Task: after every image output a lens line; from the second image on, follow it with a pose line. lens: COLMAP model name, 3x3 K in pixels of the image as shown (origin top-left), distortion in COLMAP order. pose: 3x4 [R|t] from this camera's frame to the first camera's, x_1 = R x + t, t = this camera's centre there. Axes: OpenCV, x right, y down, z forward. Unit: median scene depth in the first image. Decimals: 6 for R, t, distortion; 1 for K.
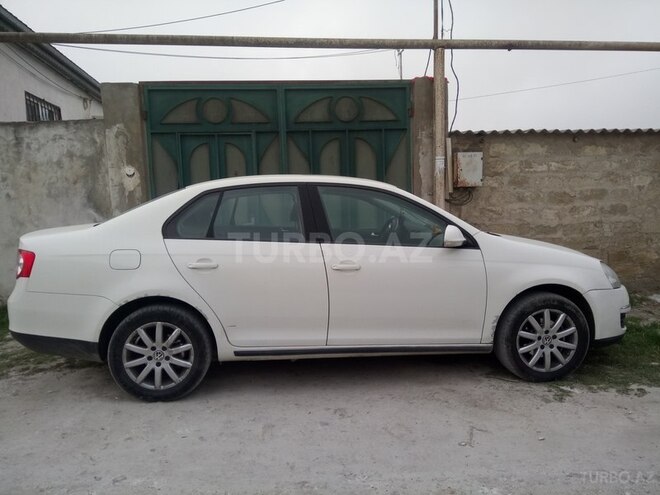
lens RADIAL K [[520.2, 0, 330.0], [0, 520.2, 247.5], [0, 0, 1]] dist [0.005831, 0.000912]
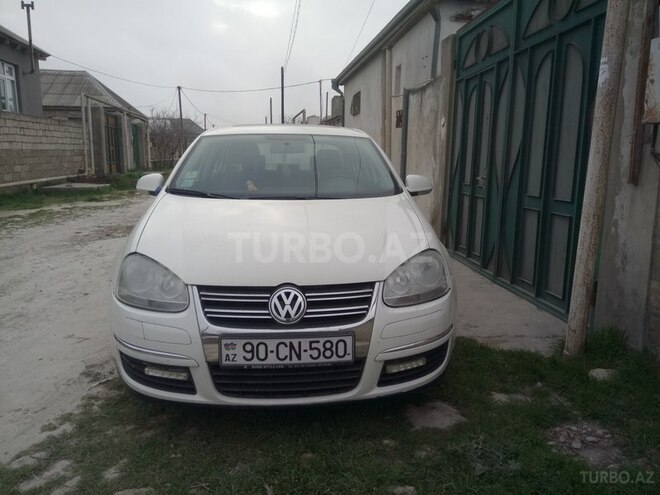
lens RADIAL K [[520.2, 0, 330.0], [0, 520.2, 247.5], [0, 0, 1]] dist [0.005831, 0.000912]
pose [[-0.032605, 0.193271, -0.980603, 0.899112], [-0.103046, 0.975247, 0.195642, -0.096867], [0.994142, 0.107426, -0.011882, 0.998990]]
